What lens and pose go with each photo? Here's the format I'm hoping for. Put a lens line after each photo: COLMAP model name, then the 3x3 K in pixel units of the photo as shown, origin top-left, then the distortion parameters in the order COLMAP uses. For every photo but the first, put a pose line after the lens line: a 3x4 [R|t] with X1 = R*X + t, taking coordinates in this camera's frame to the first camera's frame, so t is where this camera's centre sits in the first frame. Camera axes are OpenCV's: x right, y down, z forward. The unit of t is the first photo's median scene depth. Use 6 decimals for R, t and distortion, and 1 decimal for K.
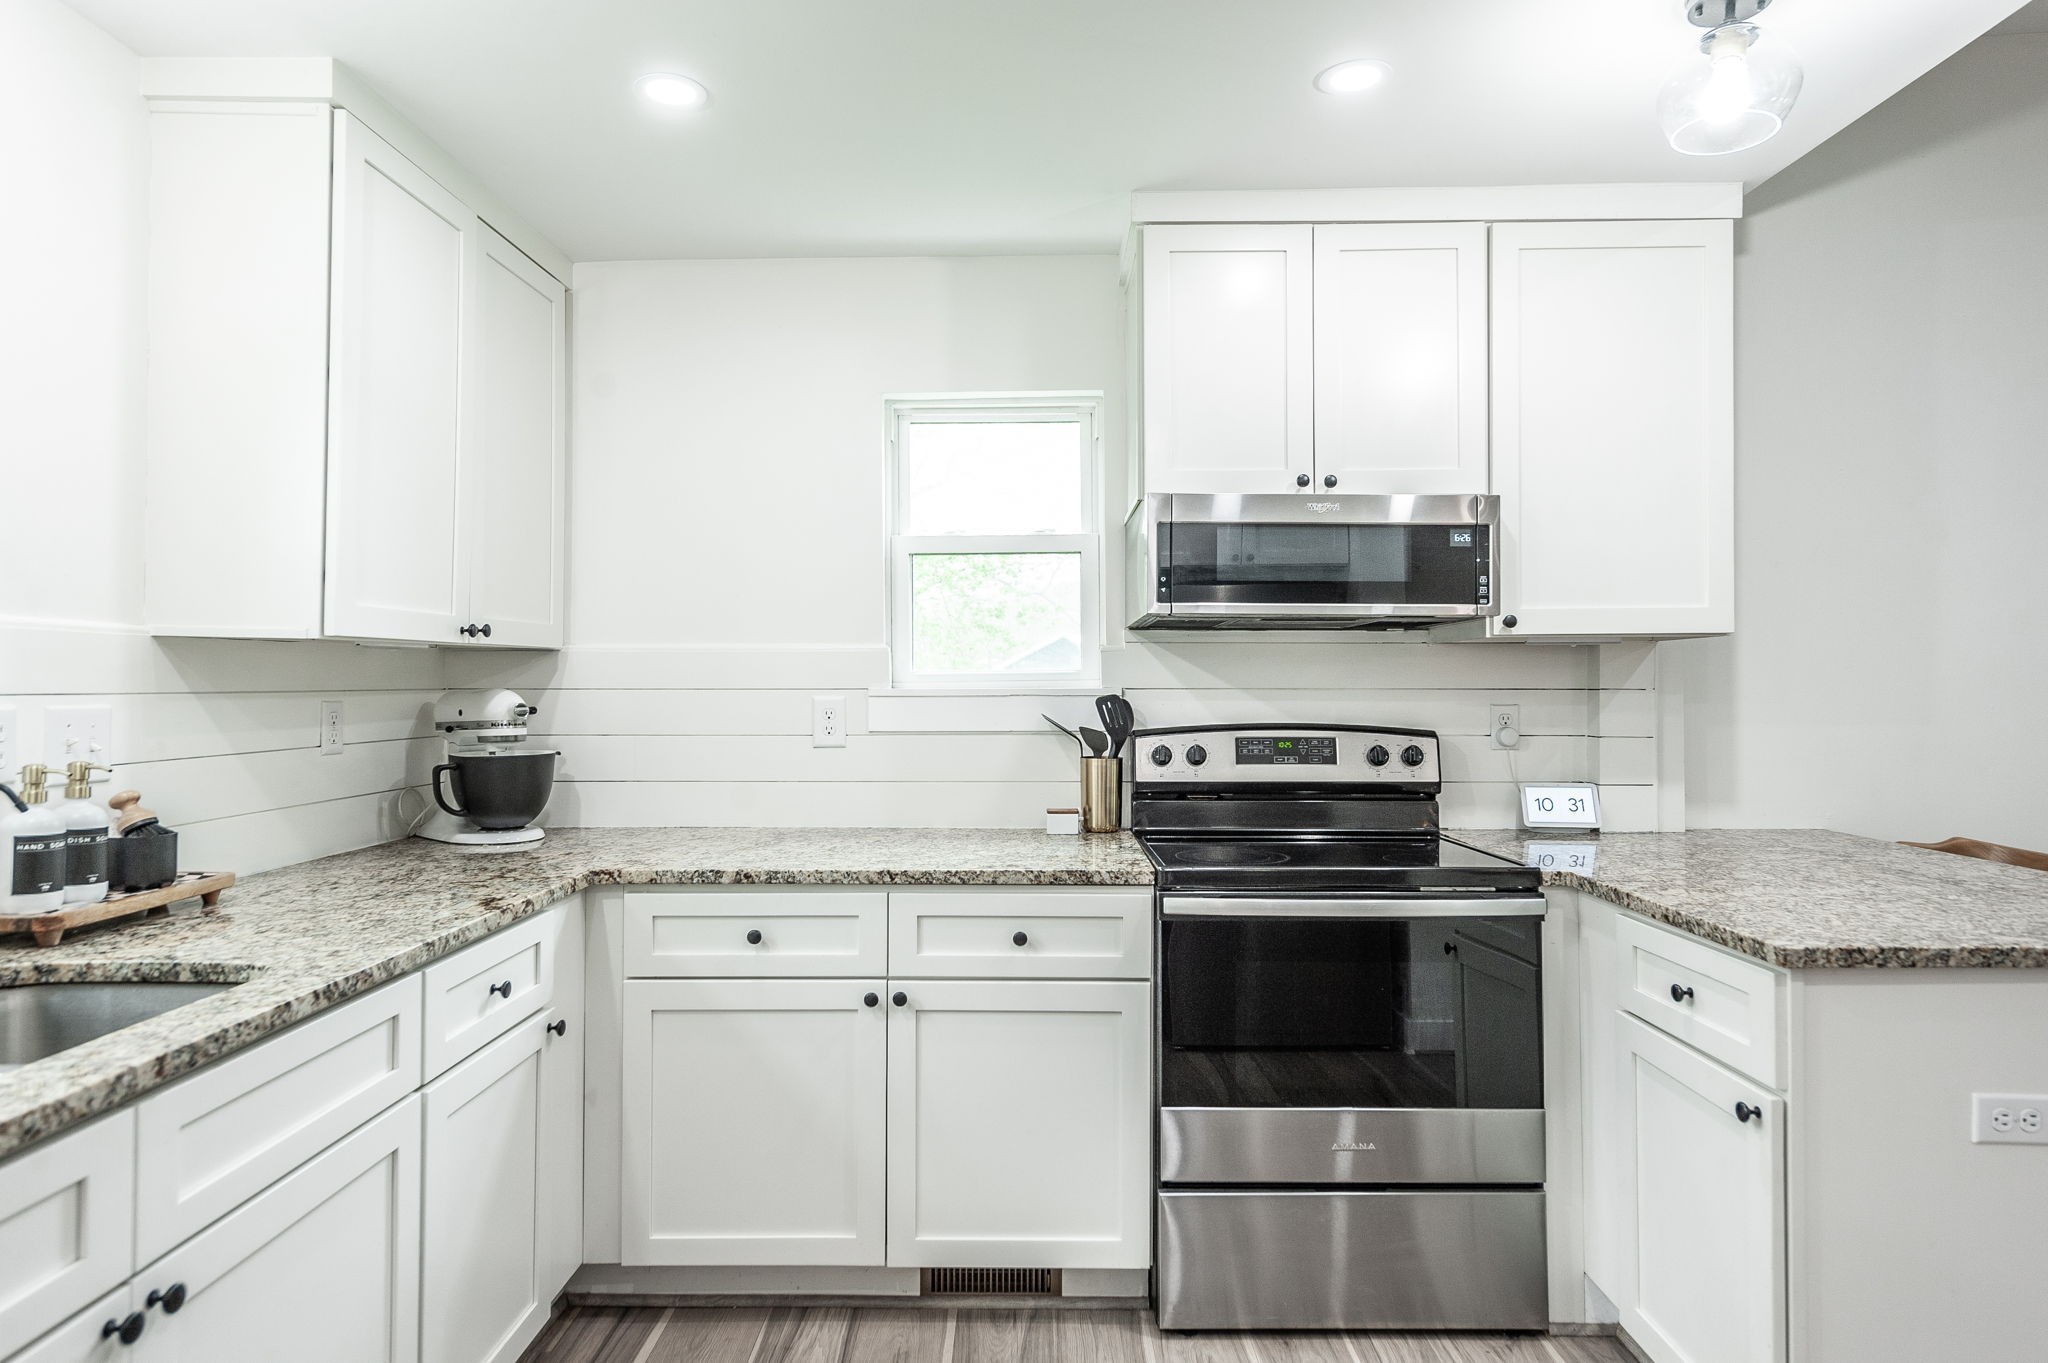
lens RADIAL K [[1161.6, 0, 1024.0], [0, 1161.6, 681.5], [0, 0, 1]] dist [0.002170, 0.000811]
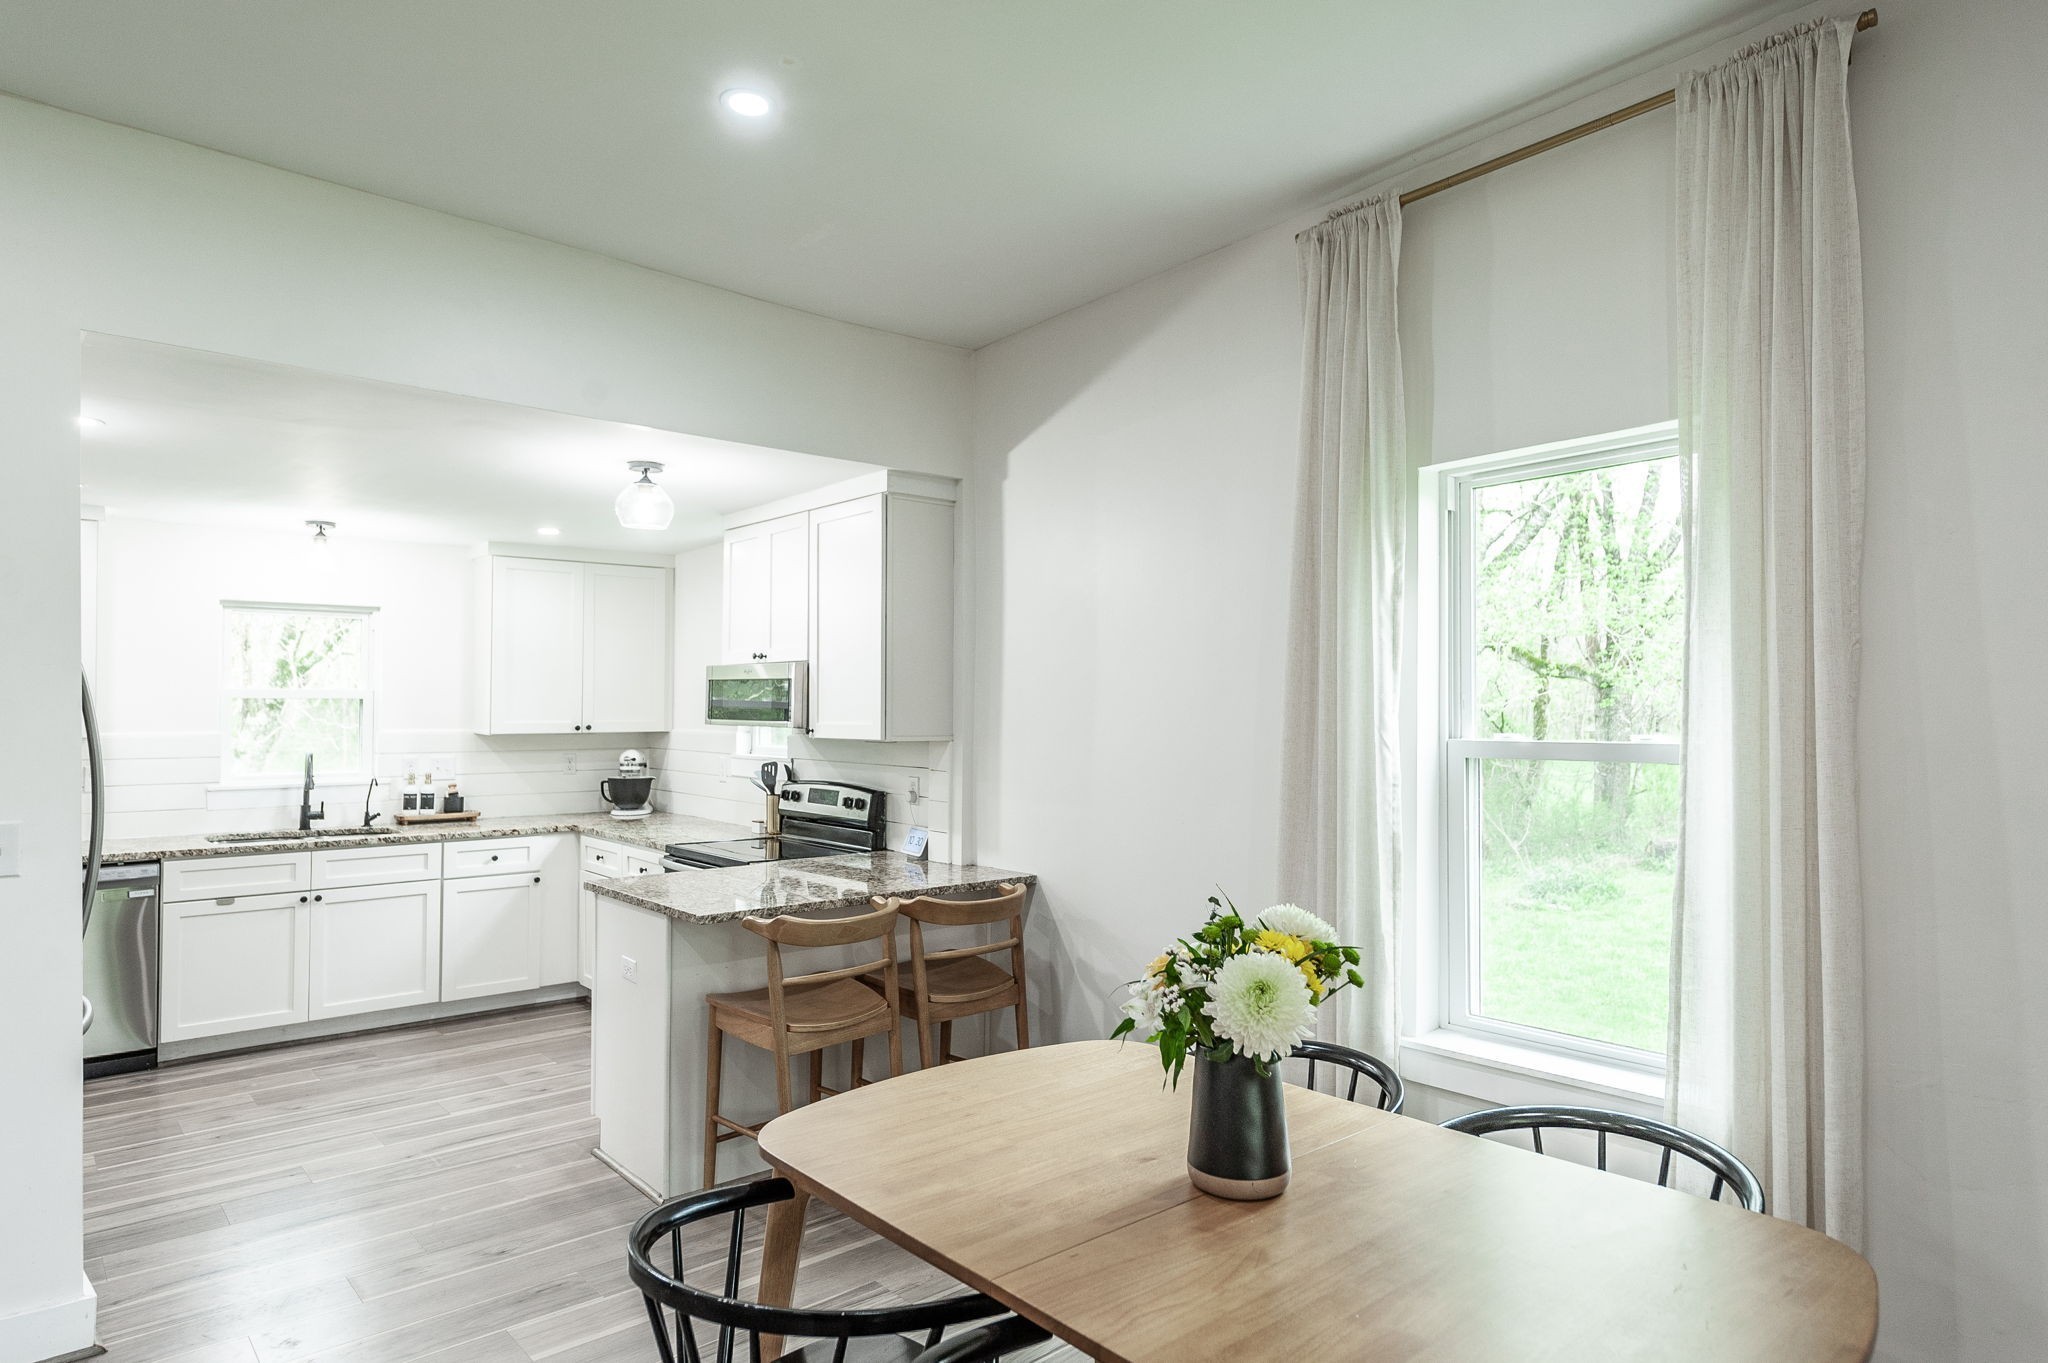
lens RADIAL K [[1161.6, 0, 1024.0], [0, 1161.6, 681.5], [0, 0, 1]] dist [0.002170, 0.000811]
pose [[0.661987, -0.013574, -0.749392, 2.200487], [-0.004303, 0.999751, -0.021909, -0.099878], [0.749503, 0.017728, 0.661764, 0.045641]]
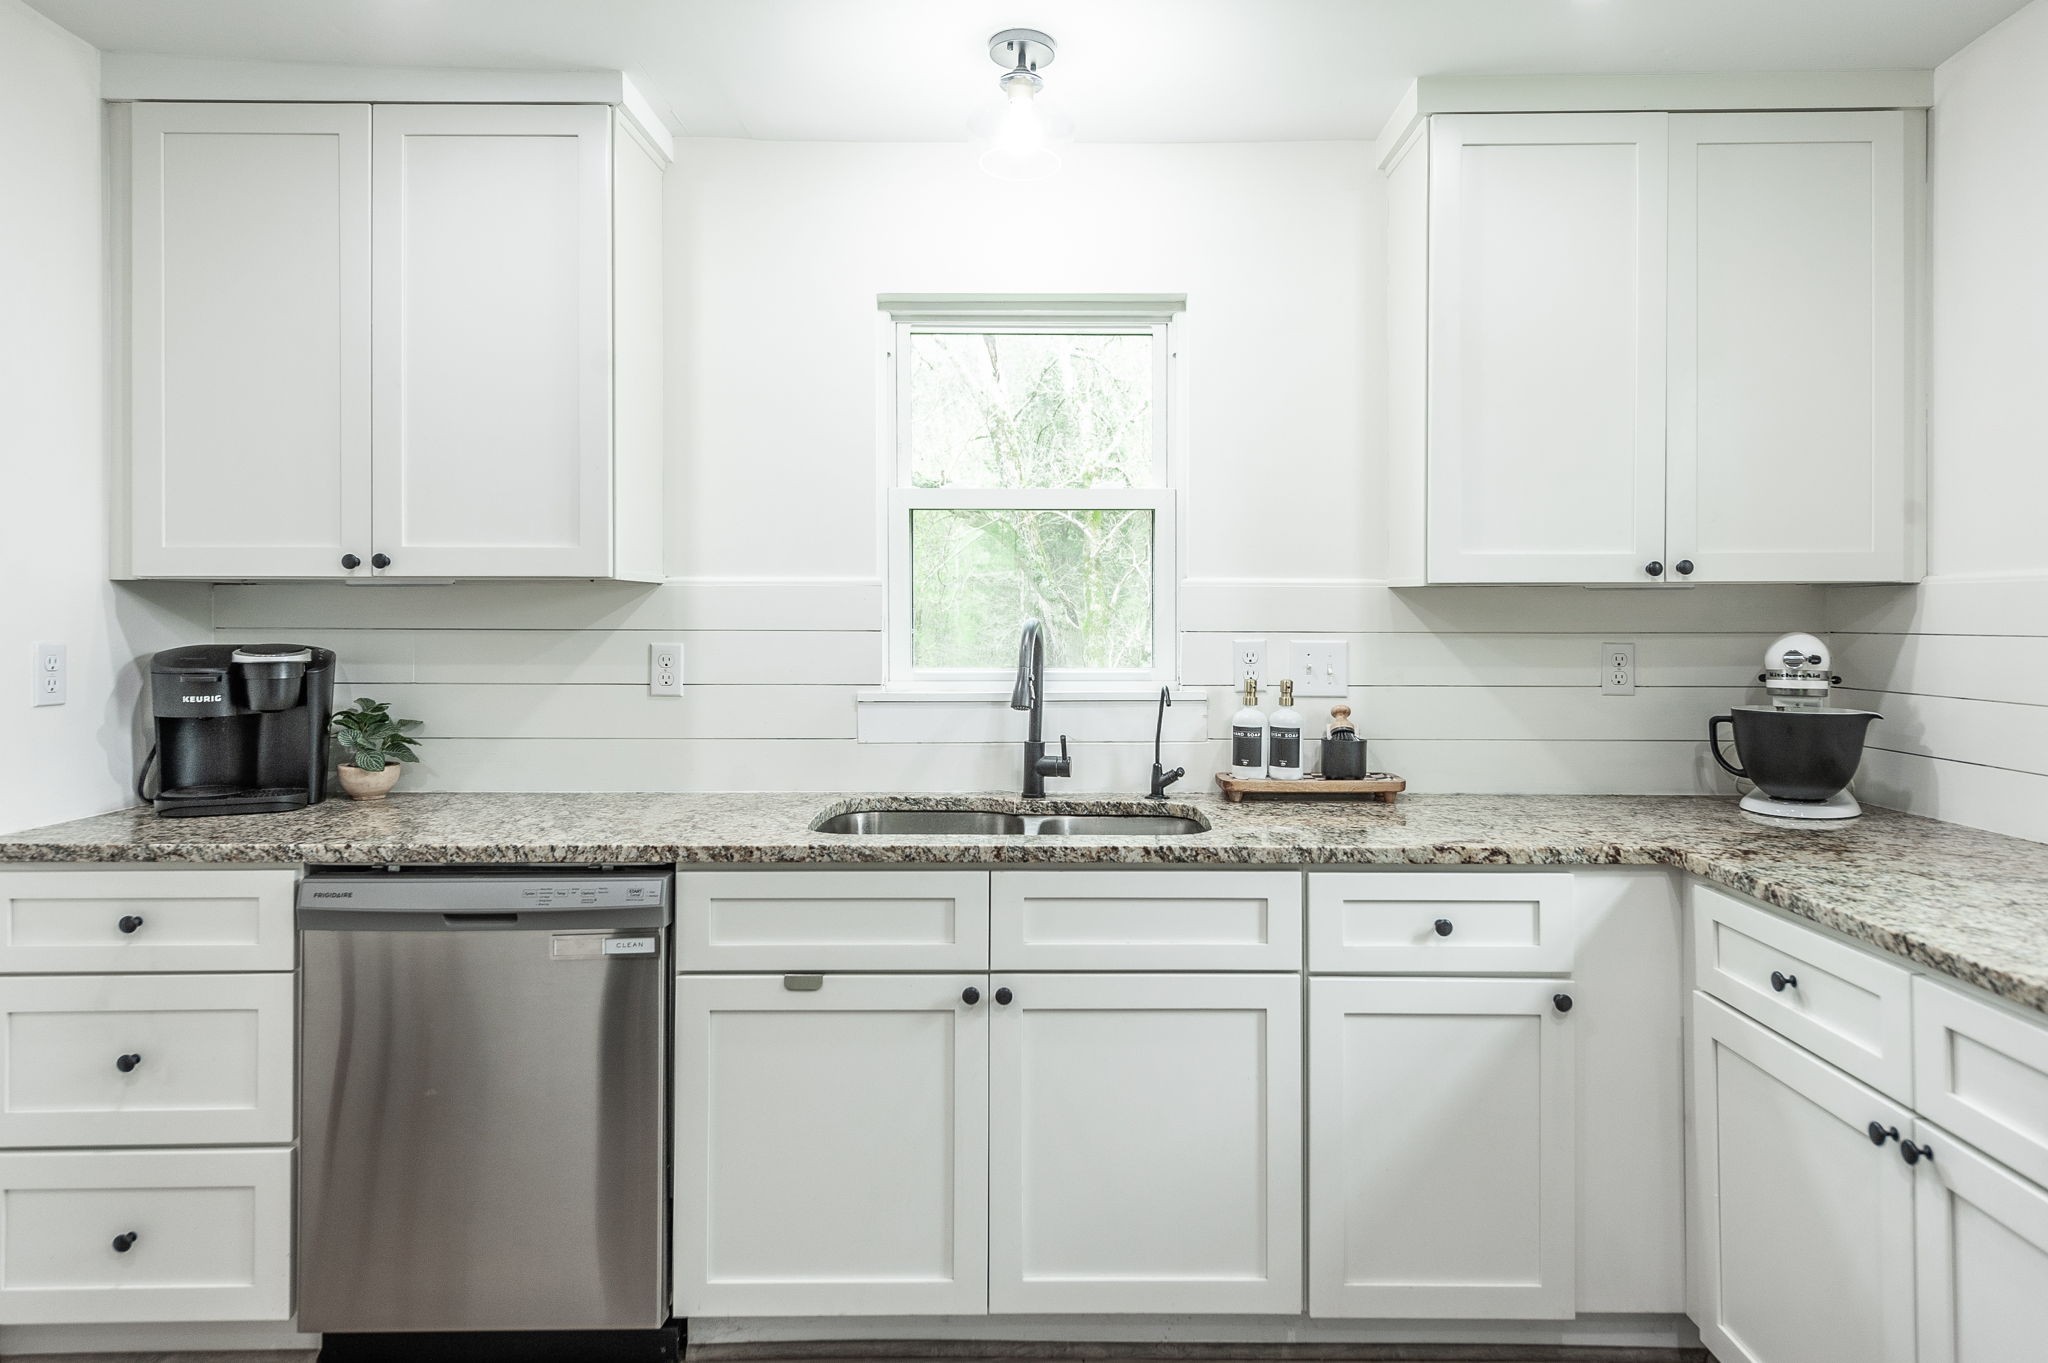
lens RADIAL K [[1241.3, 0, 1067.3], [0, 1241.3, 611.3], [0, 0, 1]] dist [0.018884, -0.000038]
pose [[0.013457, -0.008563, -0.999873, 0.530949], [-0.003409, 0.999957, -0.008609, 0.000201], [0.999904, 0.003525, 0.013427, 0.548892]]
